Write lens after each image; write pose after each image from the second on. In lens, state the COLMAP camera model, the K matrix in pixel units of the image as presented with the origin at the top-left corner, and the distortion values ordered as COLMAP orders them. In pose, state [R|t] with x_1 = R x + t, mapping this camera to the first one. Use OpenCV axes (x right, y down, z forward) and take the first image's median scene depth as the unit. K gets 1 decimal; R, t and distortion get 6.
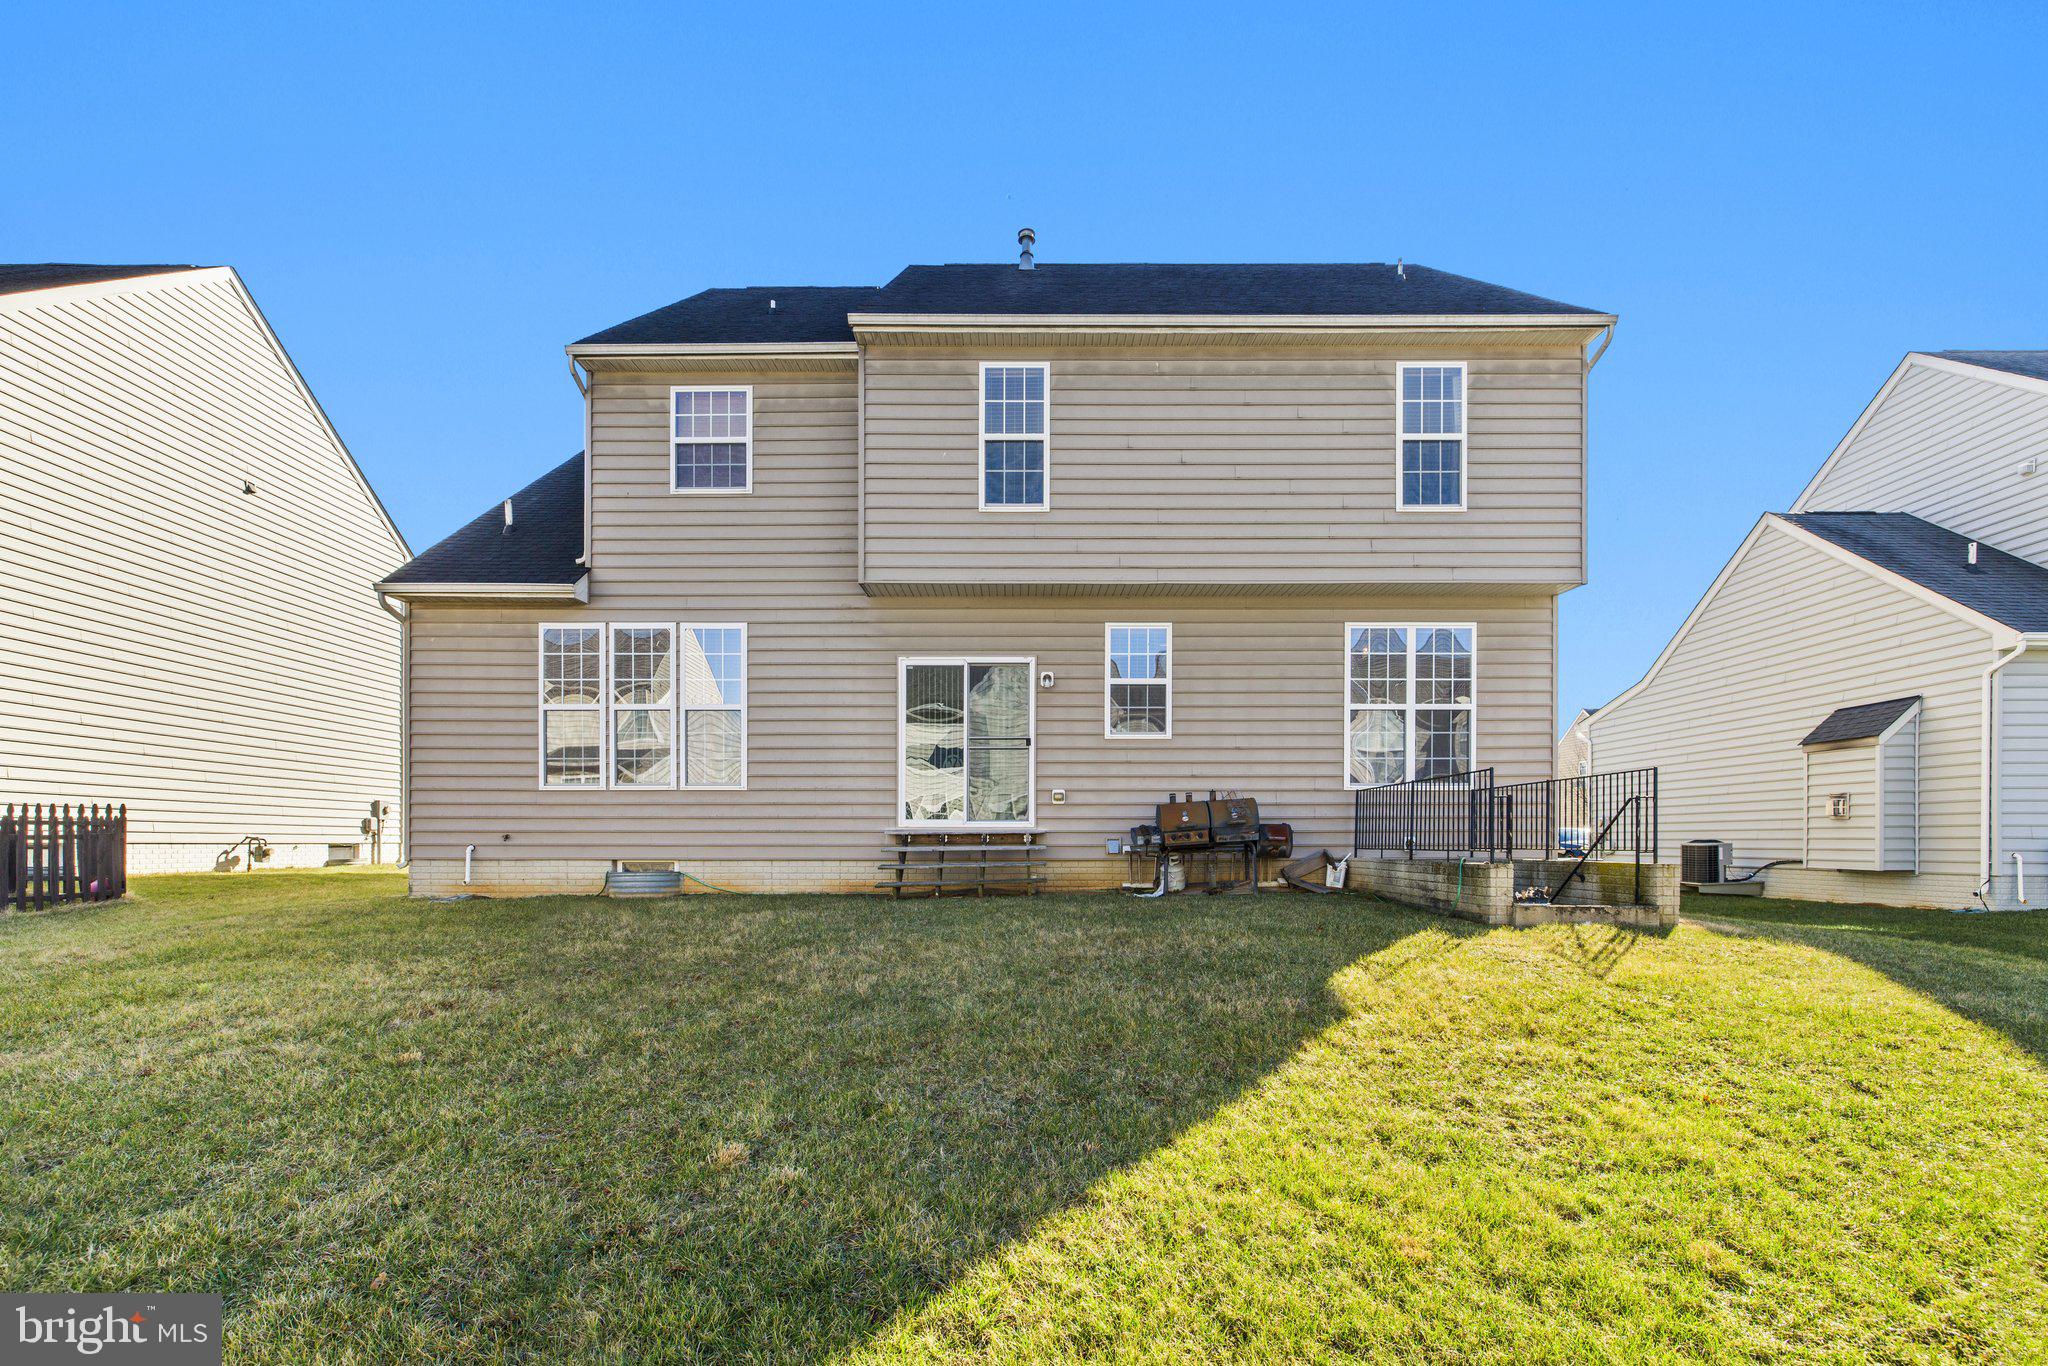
lens RADIAL K [[1016.2, 0, 977.5], [0, 1016.2, 849.1], [0, 0, 1]] dist [-0.000494, -0.000517]
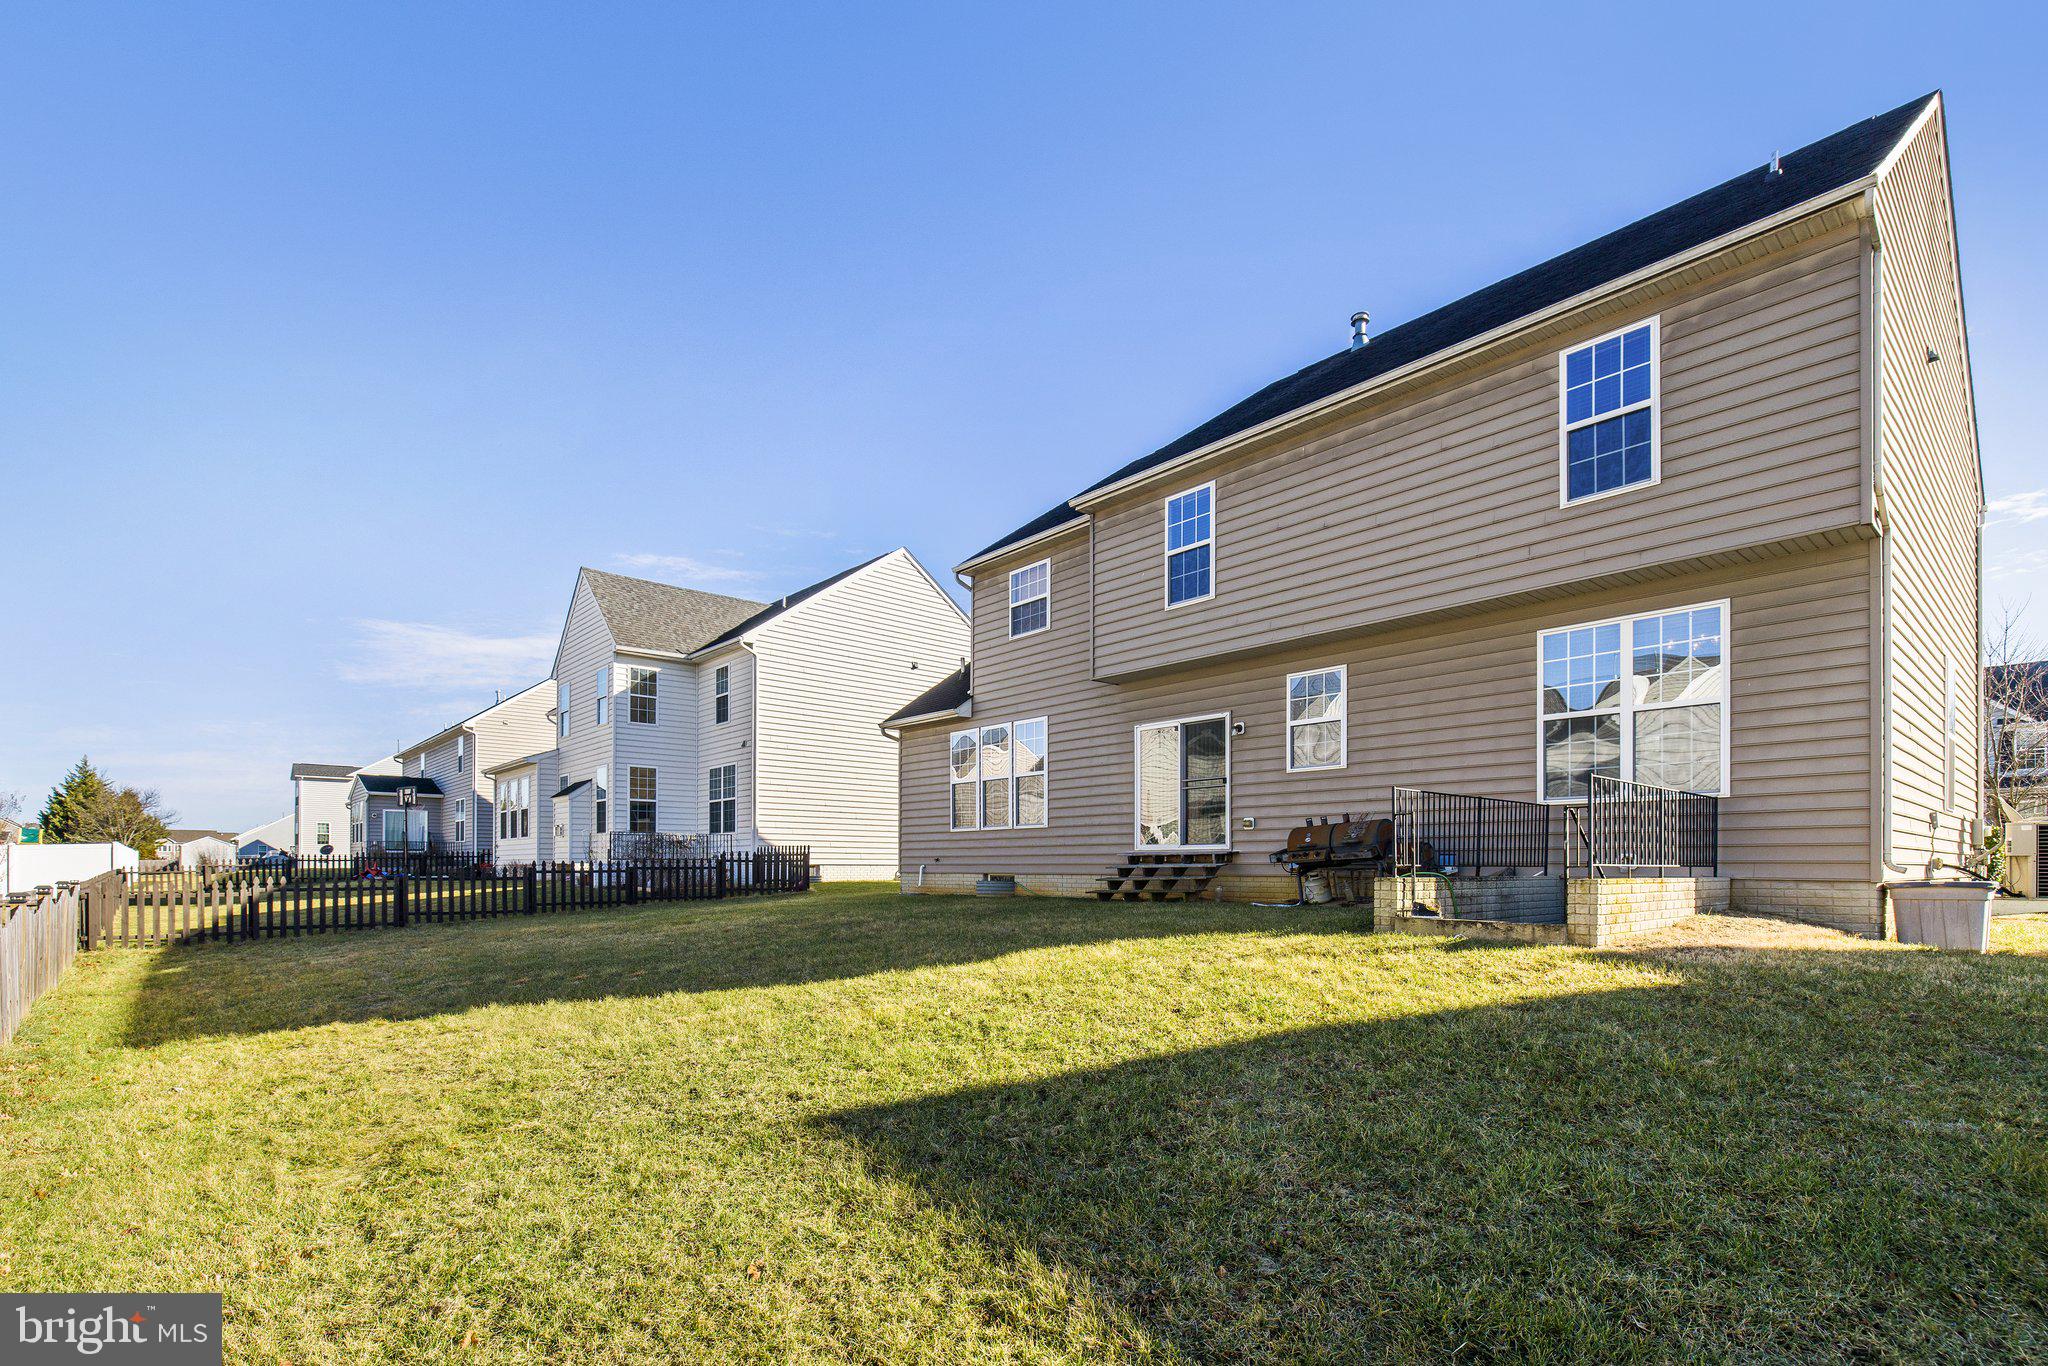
lens RADIAL K [[806.4, 0, 879.1], [0, 806.4, 862.8], [0, 0, 1]] dist [0.001545, 0.000054]
pose [[0.661535, -0.004183, -0.749902, 0.506576], [-0.001310, 0.999976, -0.006733, 0.002388], [0.749913, 0.005436, 0.661514, 0.026411]]
